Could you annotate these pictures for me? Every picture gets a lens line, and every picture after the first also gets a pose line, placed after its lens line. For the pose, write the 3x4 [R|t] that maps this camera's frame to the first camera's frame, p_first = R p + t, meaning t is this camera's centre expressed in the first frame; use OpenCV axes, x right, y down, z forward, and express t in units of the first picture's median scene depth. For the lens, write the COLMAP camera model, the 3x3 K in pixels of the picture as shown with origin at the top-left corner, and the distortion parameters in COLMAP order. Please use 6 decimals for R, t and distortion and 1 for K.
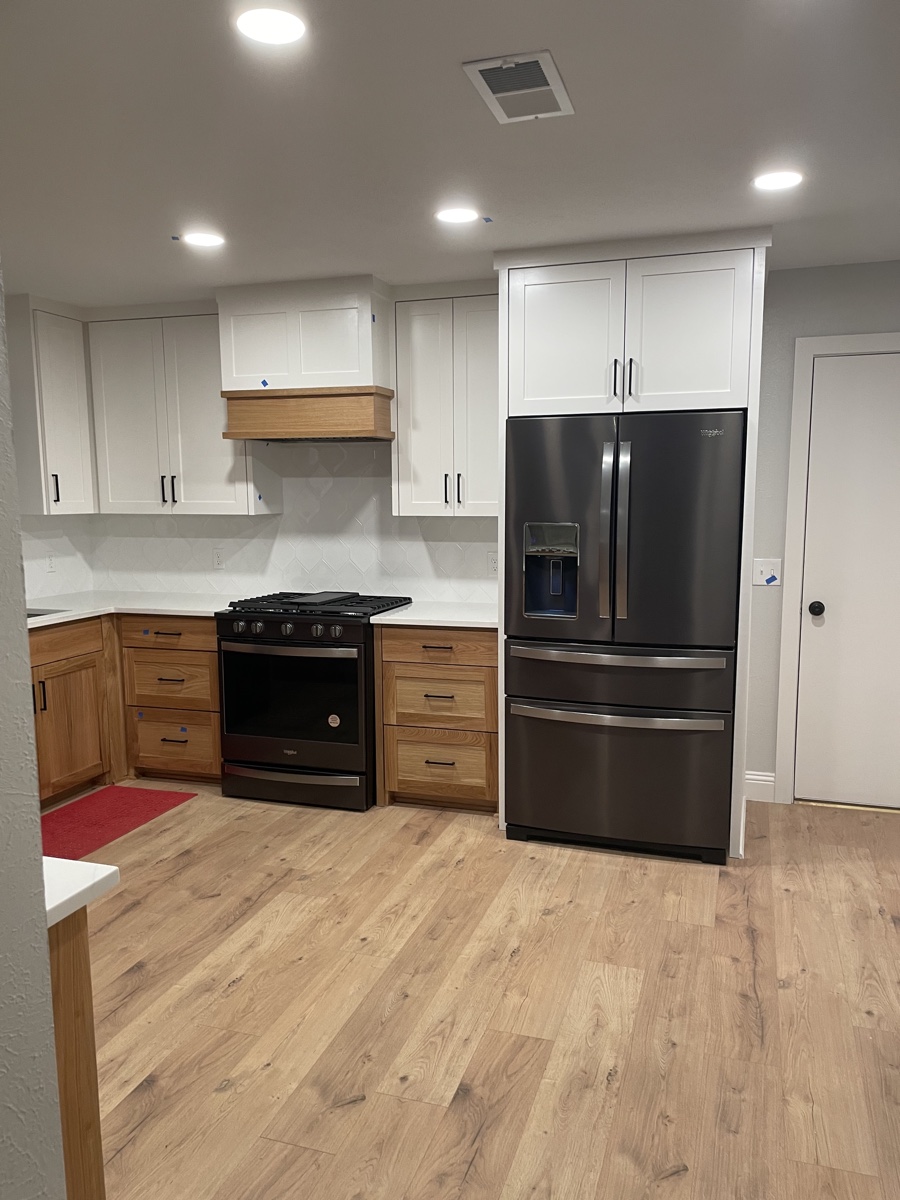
lens RADIAL K [[907.3, 0, 458.4], [0, 907.3, 606.6], [0, 0, 1]] dist [0.082428, -0.100950]
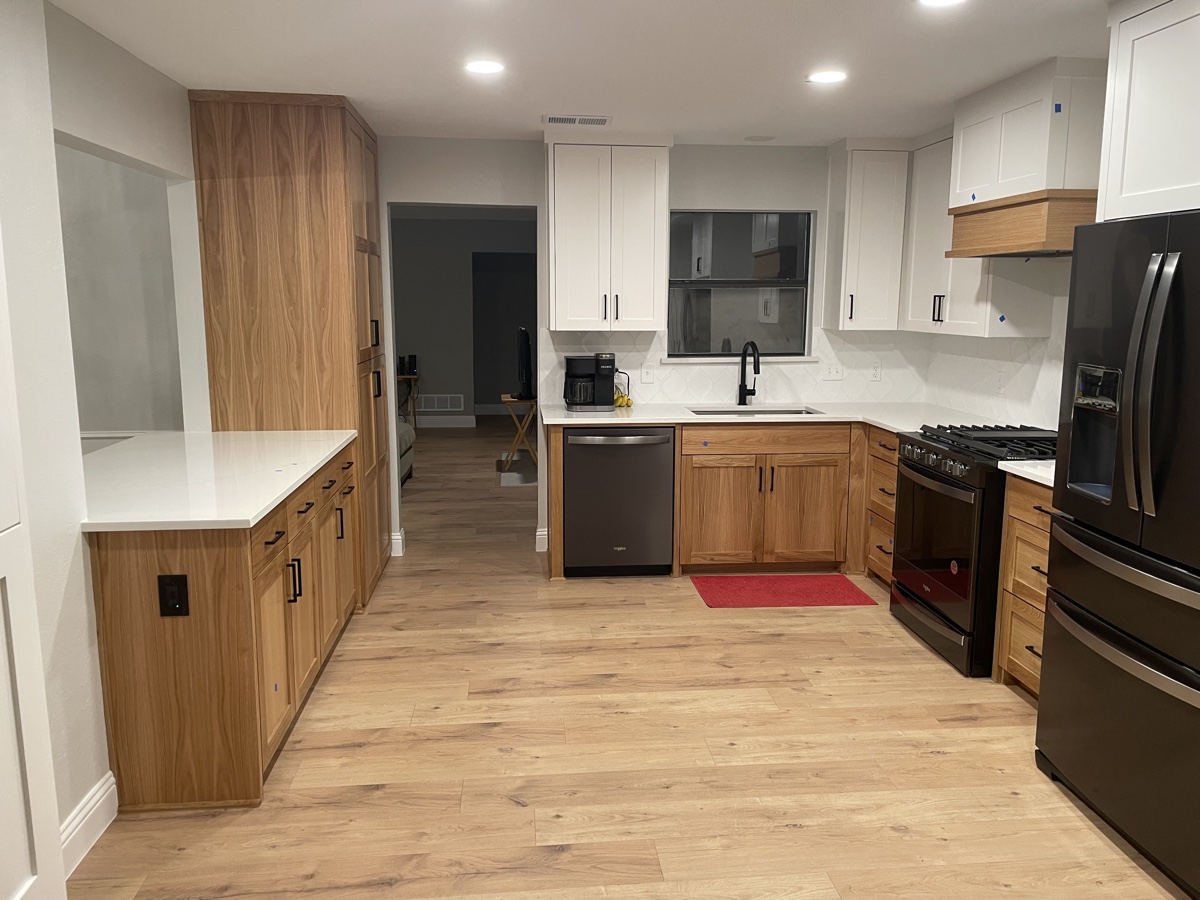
lens RADIAL K [[907.3, 0, 607.8], [0, 907.3, 436.1], [0, 0, 1]] dist [0.082428, -0.100950]
pose [[0.402190, 0.145530, -0.903916, 0.535919], [-0.124310, 0.986824, 0.103567, -0.055880], [0.907078, 0.070712, 0.414982, 0.297254]]
